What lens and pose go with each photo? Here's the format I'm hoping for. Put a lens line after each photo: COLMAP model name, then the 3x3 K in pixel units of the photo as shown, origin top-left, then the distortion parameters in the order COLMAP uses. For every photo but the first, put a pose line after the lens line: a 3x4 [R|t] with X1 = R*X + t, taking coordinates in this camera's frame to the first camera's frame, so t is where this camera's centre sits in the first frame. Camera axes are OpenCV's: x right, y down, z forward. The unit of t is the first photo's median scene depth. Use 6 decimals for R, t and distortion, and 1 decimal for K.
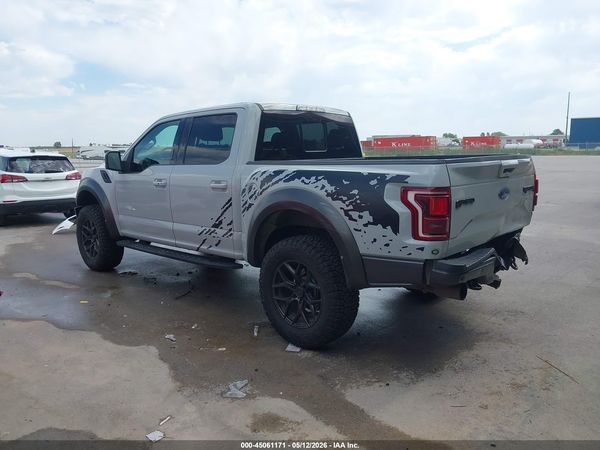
lens RADIAL K [[474.3, 0, 299.8], [0, 474.3, 212.7], [0, 0, 1]] dist [0.020327, -0.007116]
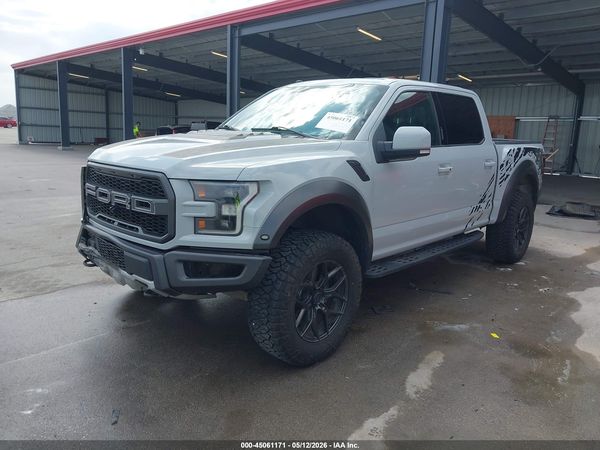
lens RADIAL K [[479.0, 0, 297.8], [0, 479.0, 217.2], [0, 0, 1]] dist [0.022276, -0.015368]
pose [[0.025679, -0.168667, 0.985339, -1.330411], [0.096611, 0.981469, 0.165487, -0.165531], [-0.994991, 0.090945, 0.041498, 1.421127]]
